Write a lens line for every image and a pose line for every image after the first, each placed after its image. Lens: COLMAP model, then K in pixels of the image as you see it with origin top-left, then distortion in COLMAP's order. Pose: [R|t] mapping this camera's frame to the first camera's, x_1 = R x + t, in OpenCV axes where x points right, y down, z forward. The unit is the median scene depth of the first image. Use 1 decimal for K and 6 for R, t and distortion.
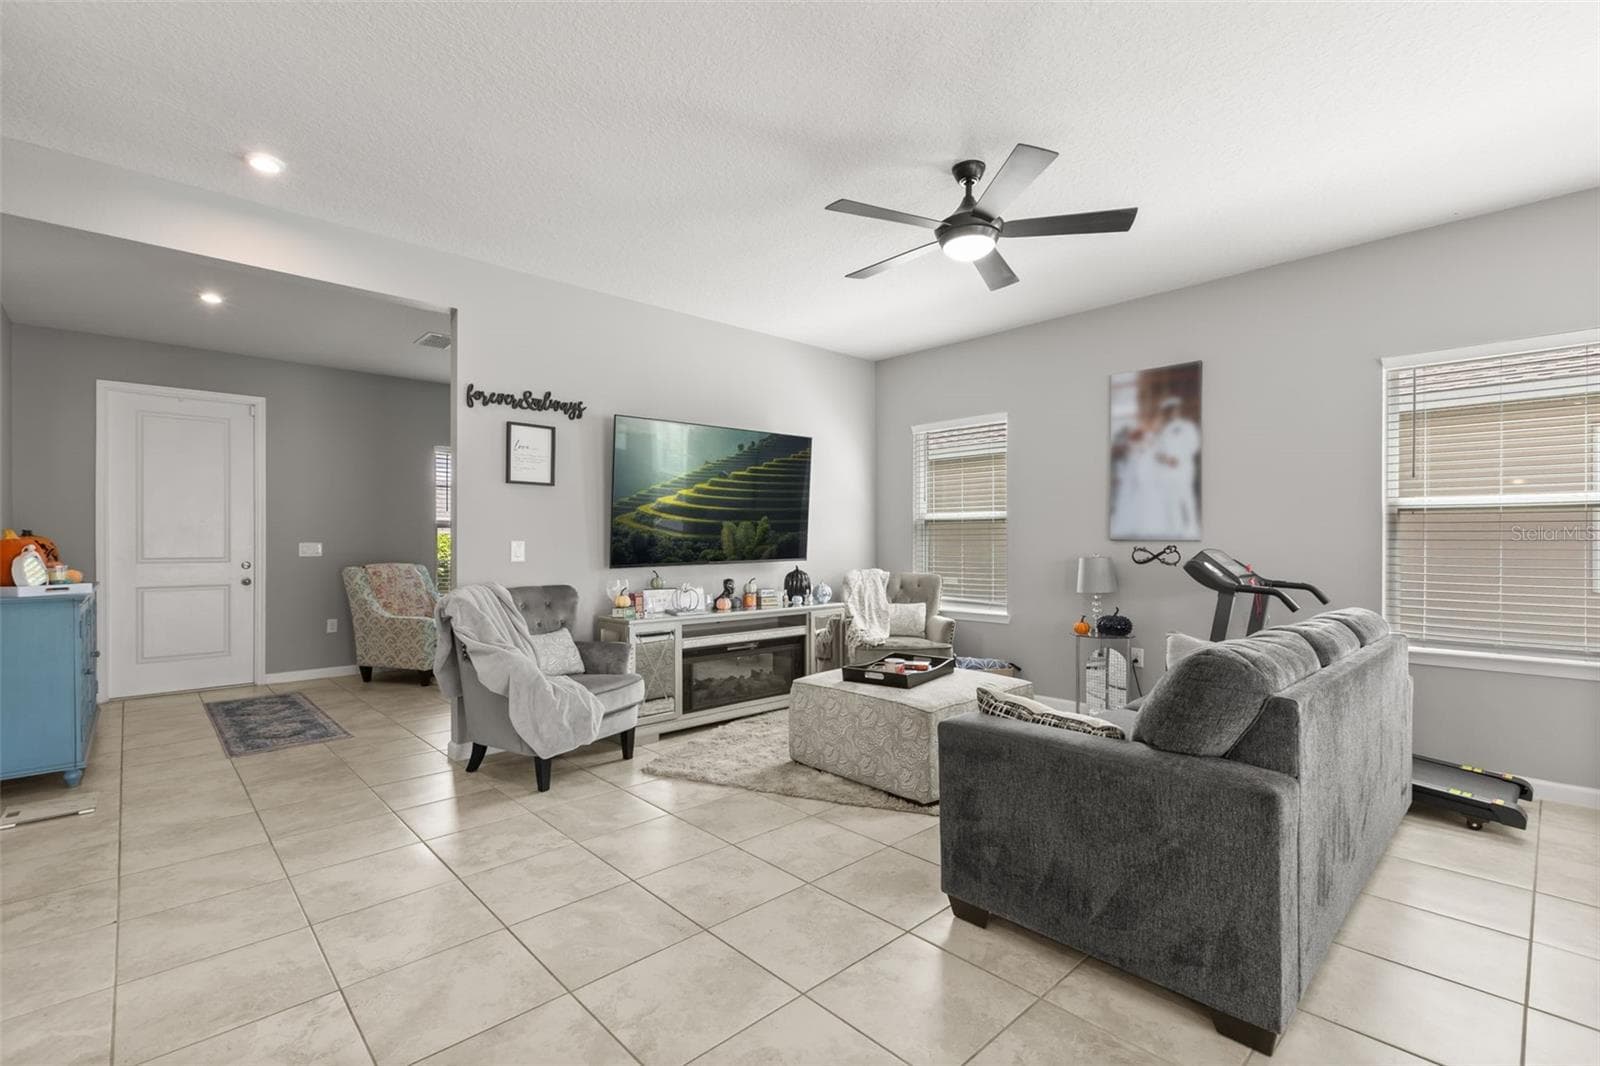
lens RADIAL K [[715.7, 0, 806.6], [0, 715.7, 534.3], [0, 0, 1]] dist [0.000617, 0.000426]
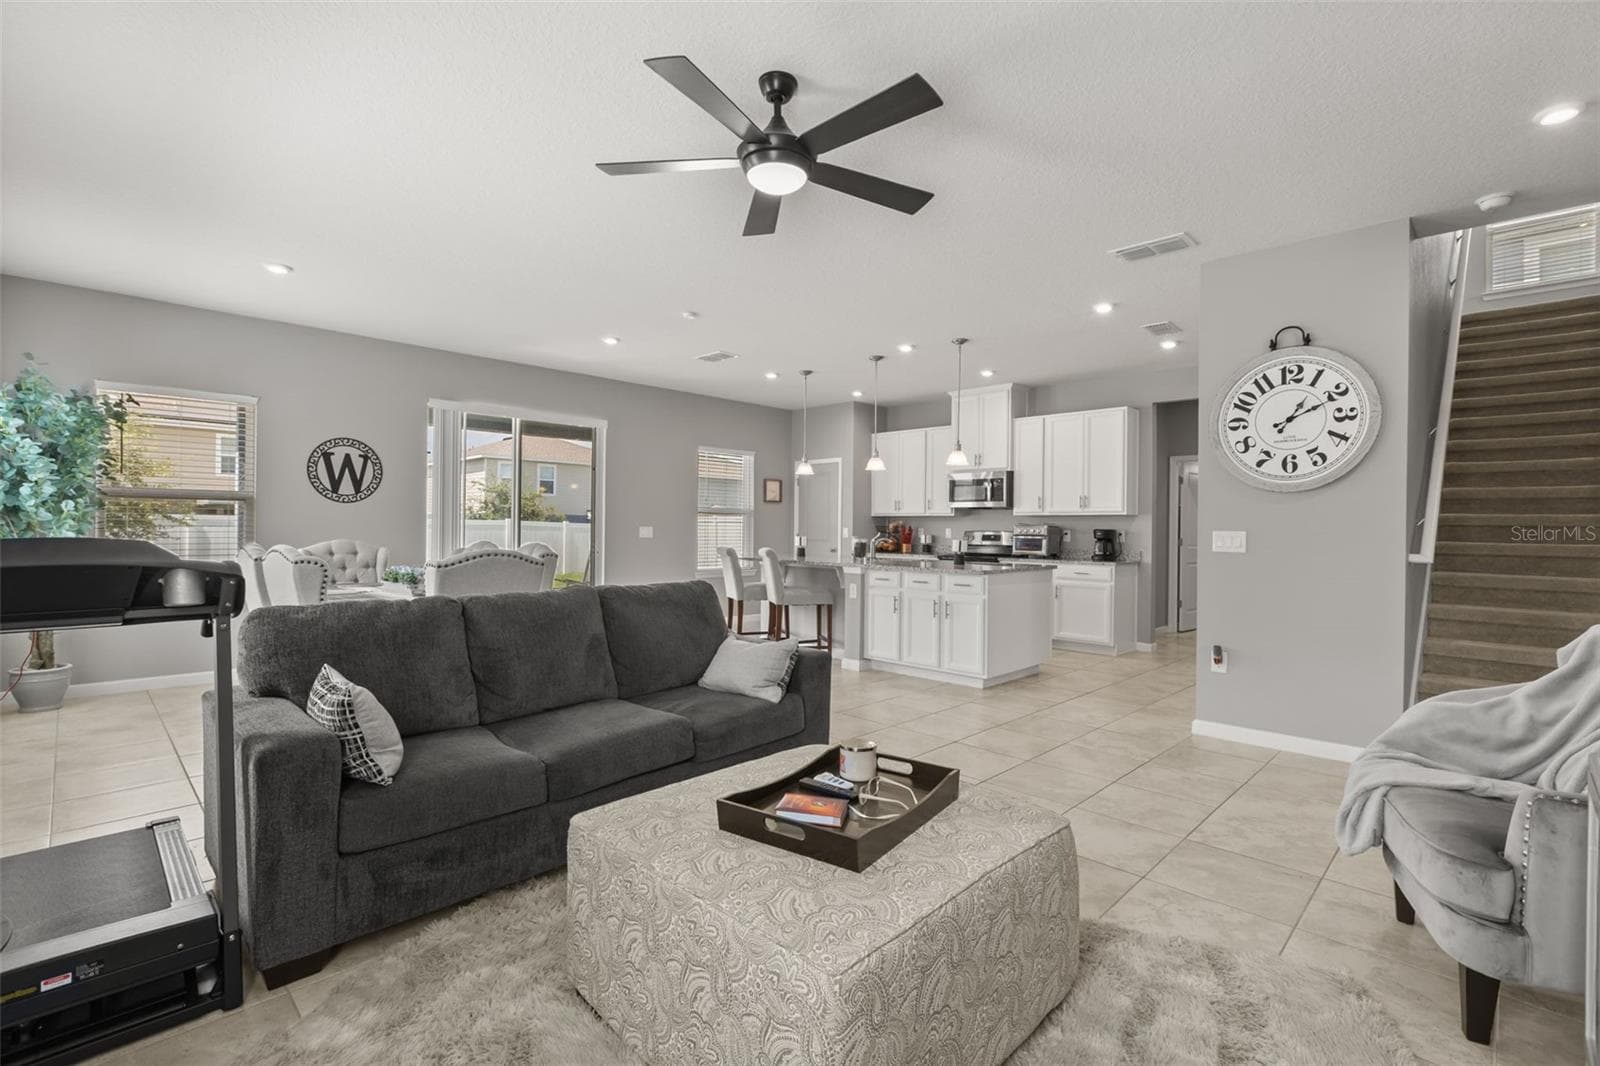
lens RADIAL K [[715.7, 0, 806.6], [0, 715.7, 534.3], [0, 0, 1]] dist [0.000617, 0.000426]
pose [[-0.999278, -0.007193, -0.037313, 0.154051], [-0.007182, 0.999974, -0.000429, 0.013144], [0.037316, -0.000160, -0.999304, 1.285608]]
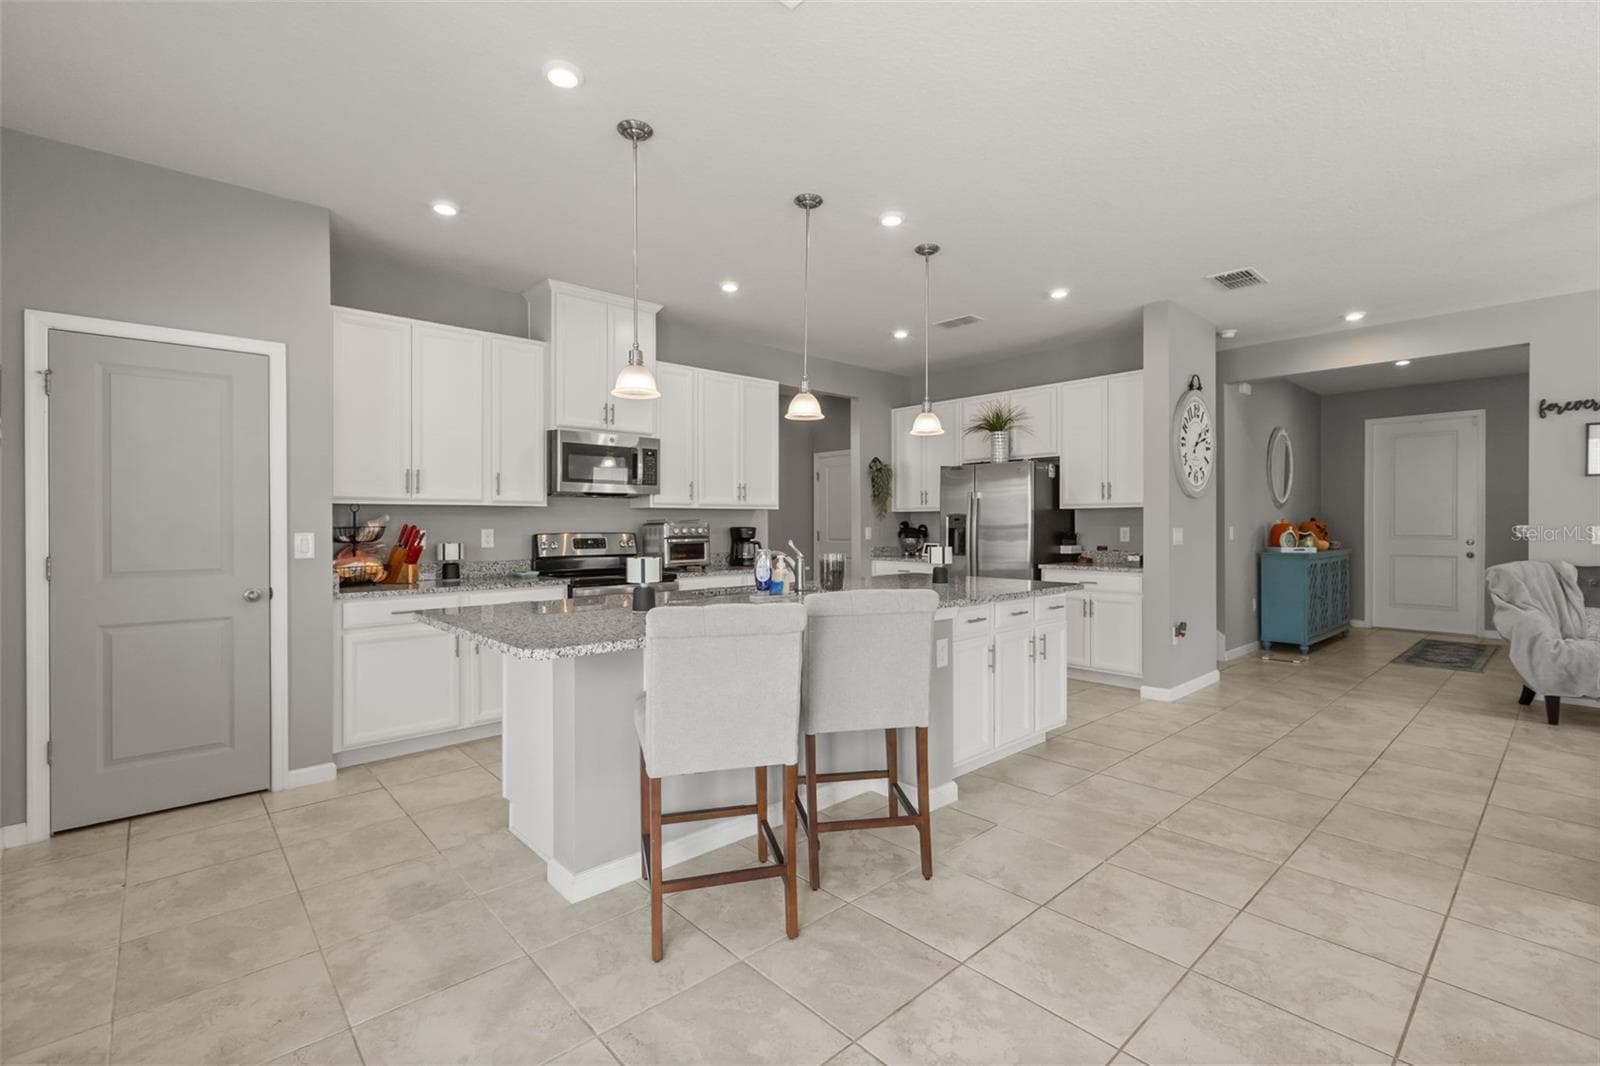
lens RADIAL K [[716.0, 0, 800.0], [0, 716.0, 533.0], [0, 0, 1]] dist [0.001966, 0.000081]
pose [[-0.024963, 0.016840, -0.999547, 0.747772], [0.012408, 0.999786, 0.016534, -0.013911], [0.999611, -0.011989, -0.025167, -0.239551]]
